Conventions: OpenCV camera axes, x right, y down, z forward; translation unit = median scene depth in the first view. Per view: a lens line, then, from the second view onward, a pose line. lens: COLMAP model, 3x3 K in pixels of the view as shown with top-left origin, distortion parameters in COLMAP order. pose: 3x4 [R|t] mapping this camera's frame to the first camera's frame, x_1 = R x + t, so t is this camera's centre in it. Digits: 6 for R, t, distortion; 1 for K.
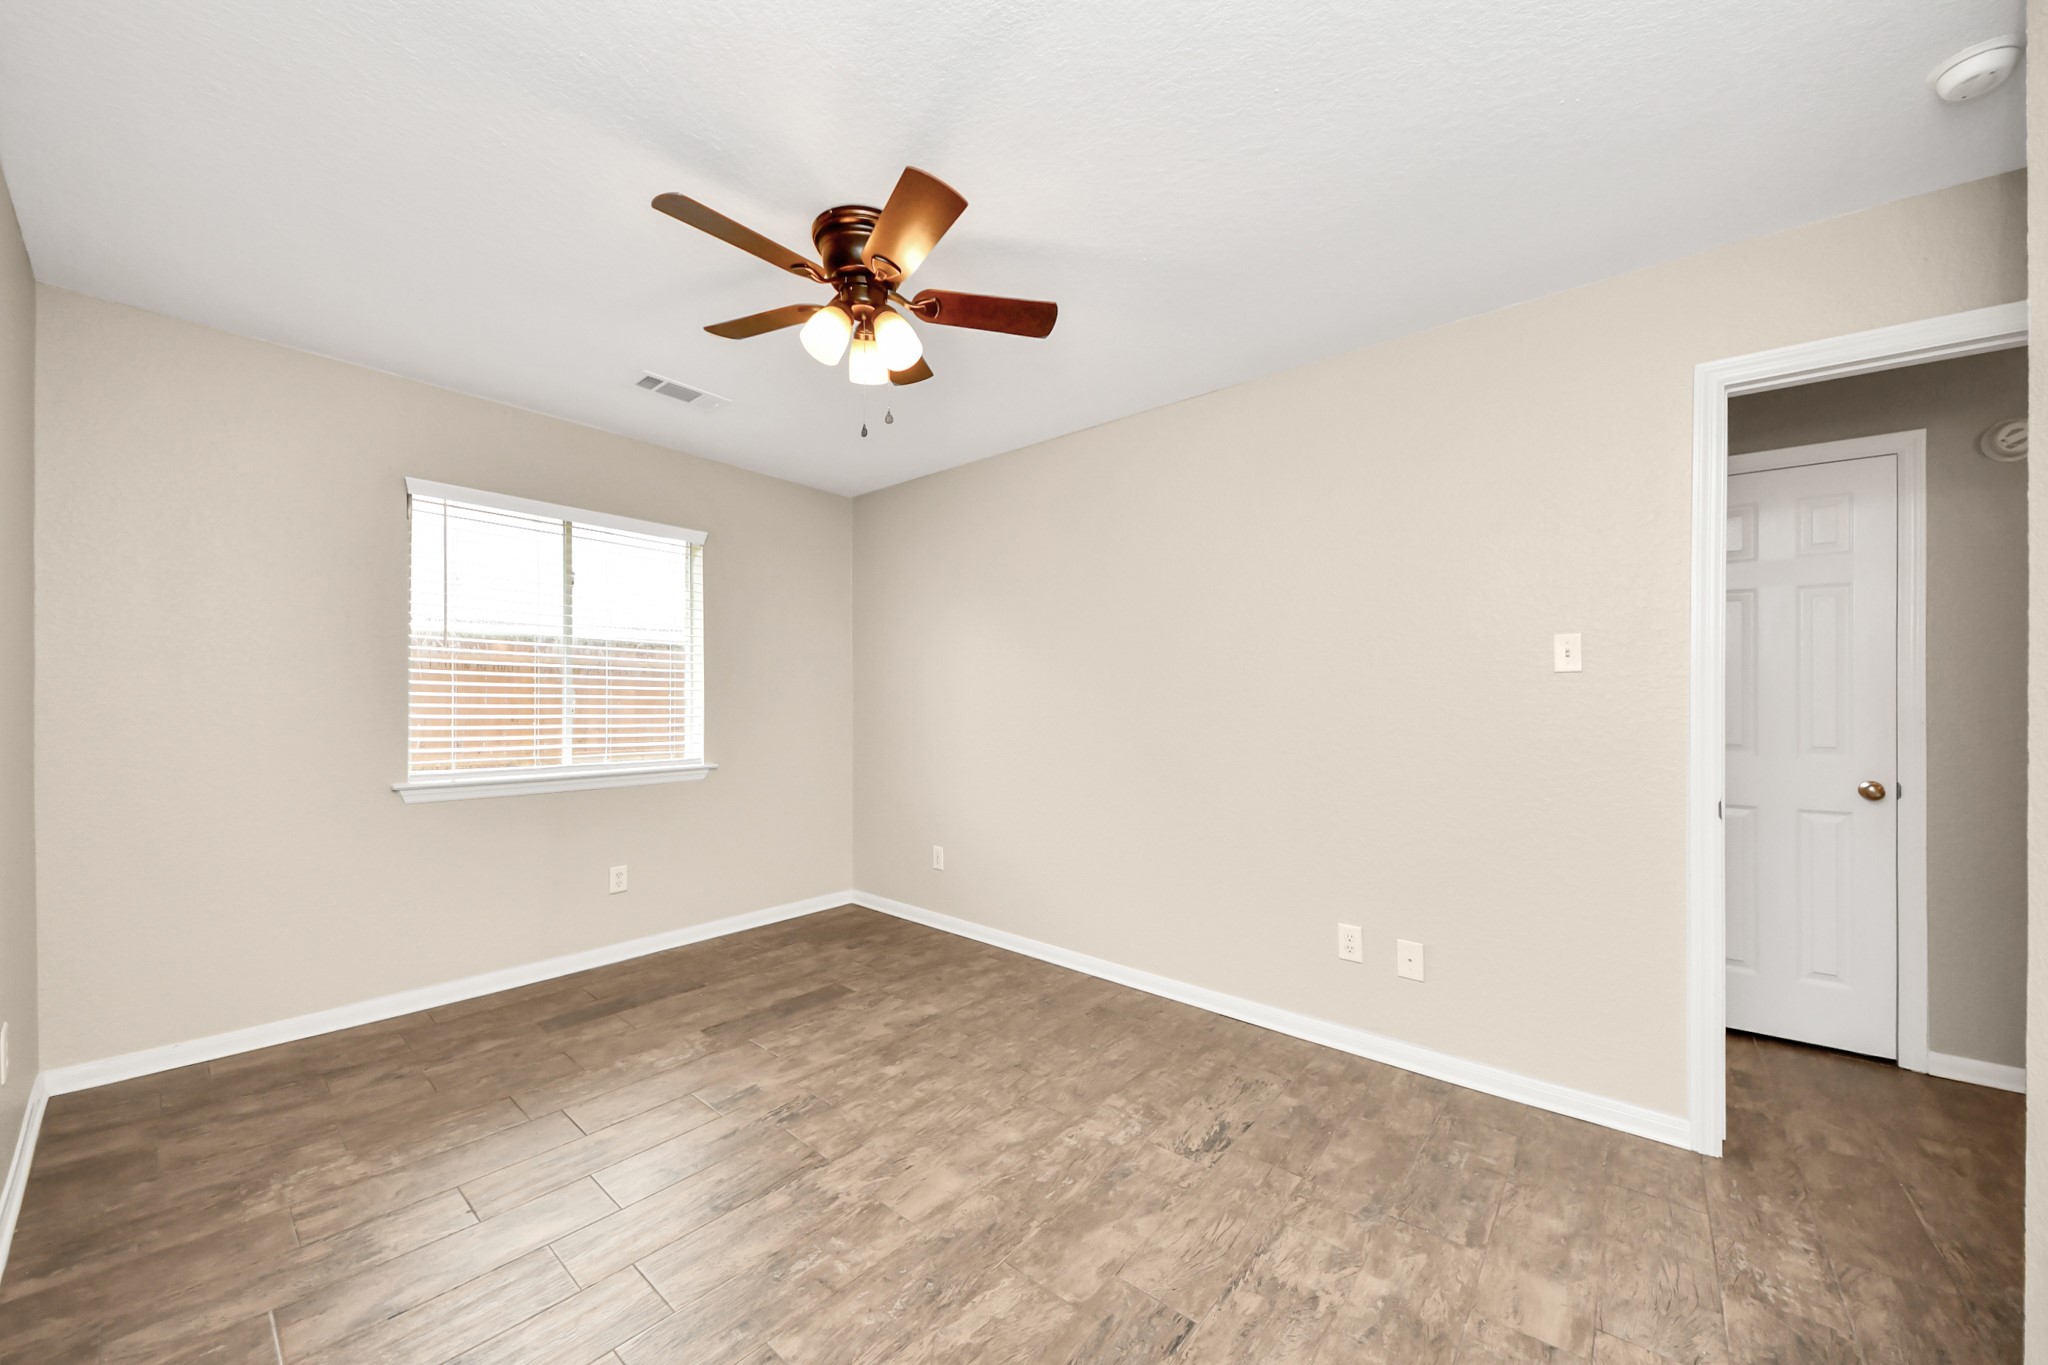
lens RADIAL K [[766.4, 0, 1026.5], [0, 766.4, 703.2], [0, 0, 1]] dist [0.000510, -0.008795]
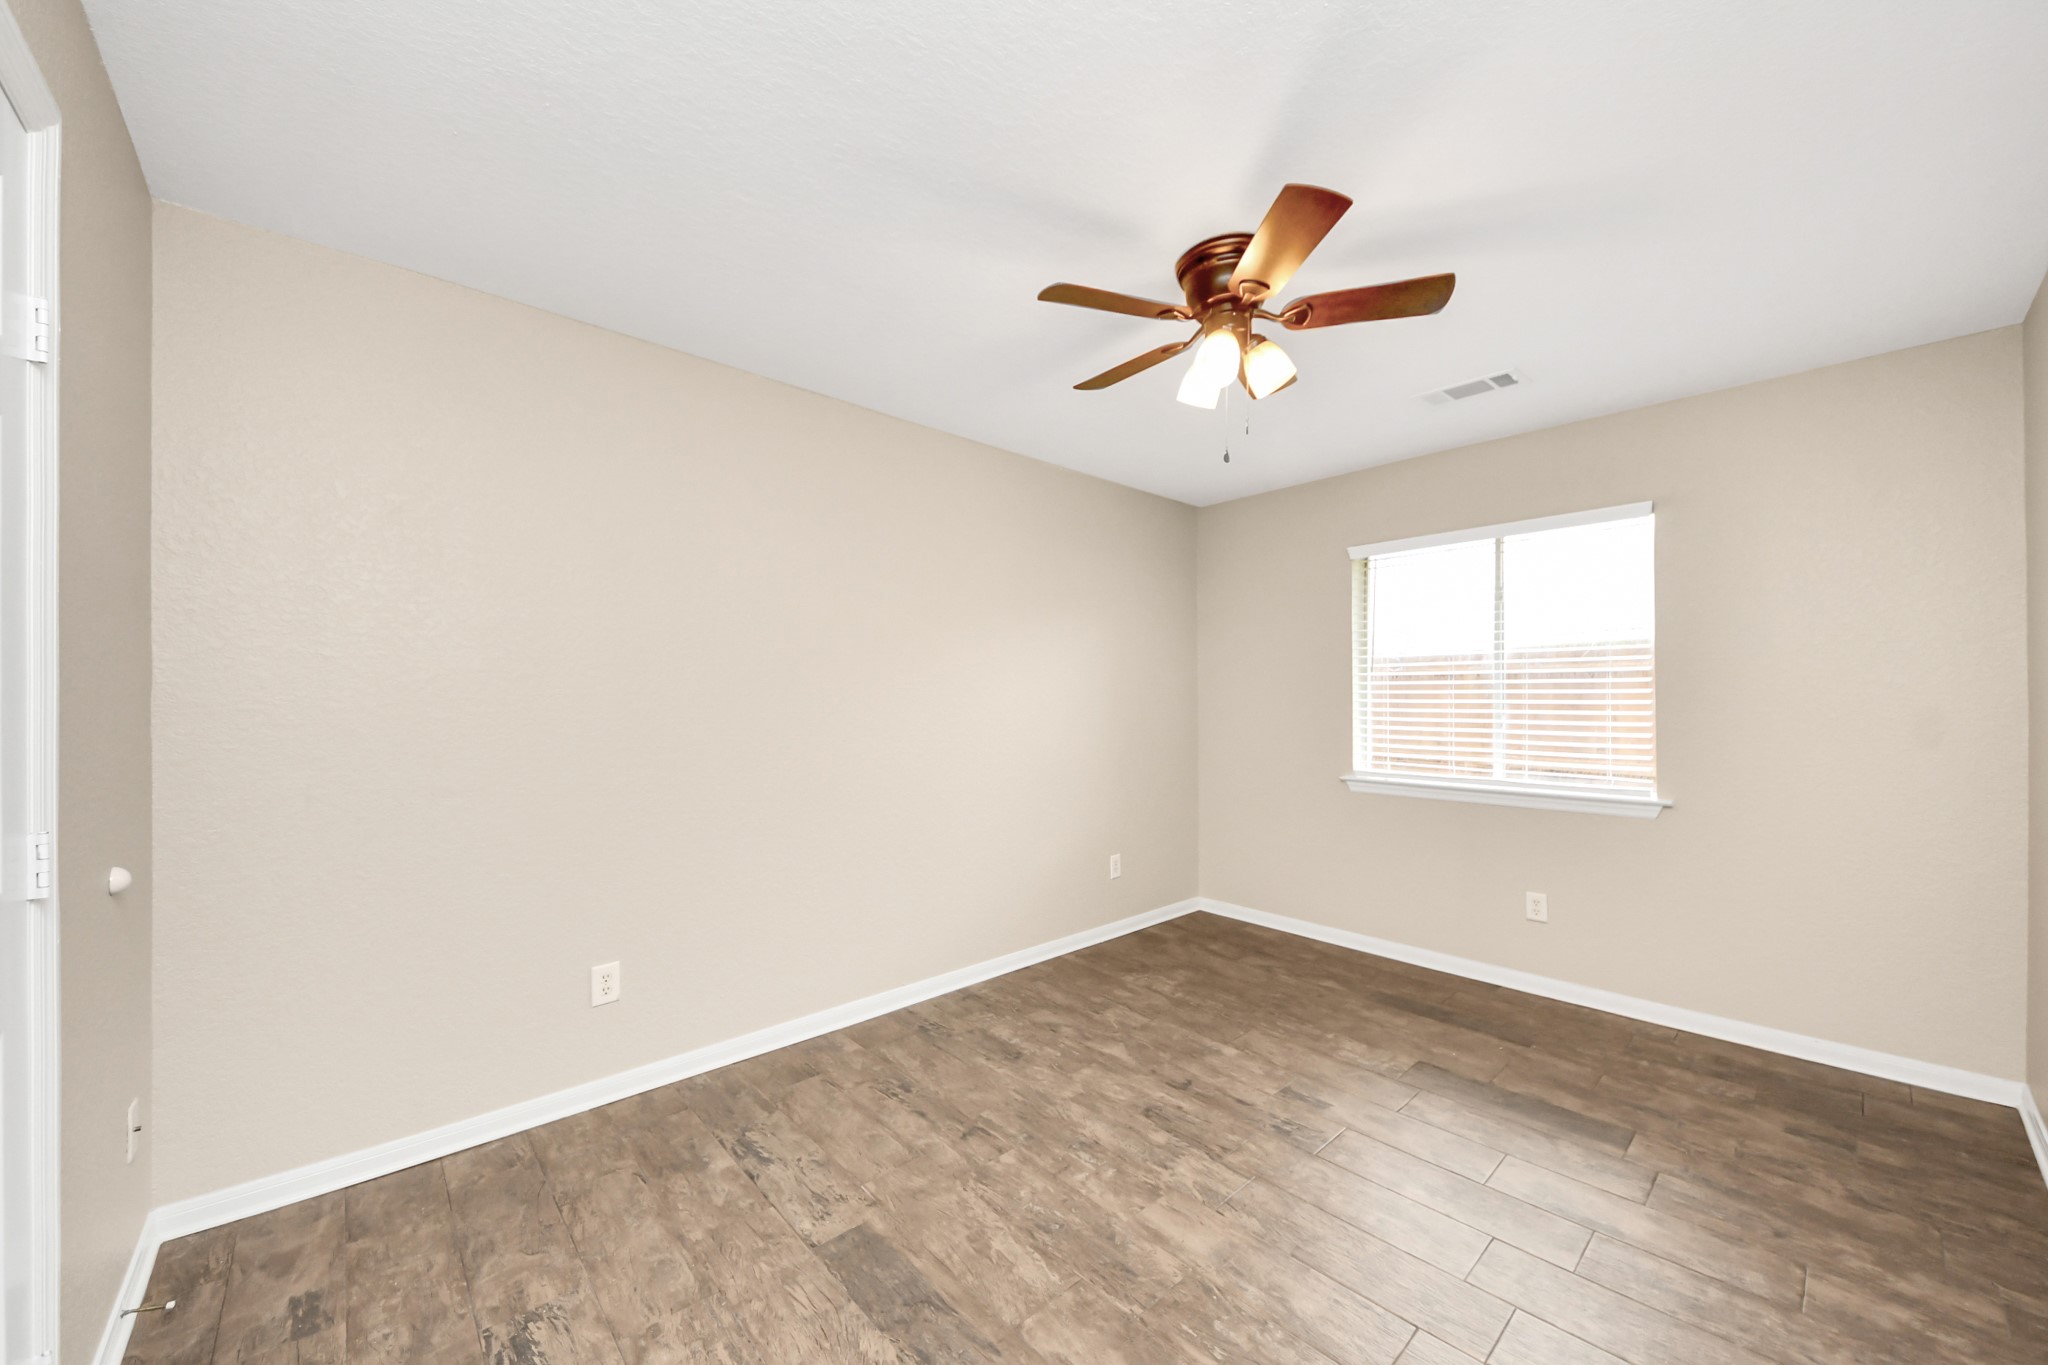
lens RADIAL K [[743.0, 0, 1022.8], [0, 743.0, 697.5], [0, 0, 1]] dist [0.055188, -0.030382]
pose [[-0.144208, -0.002783, -0.989543, 0.752953], [0.002264, 0.999992, -0.003143, -0.039023], [0.989545, -0.002694, -0.144201, 0.806838]]
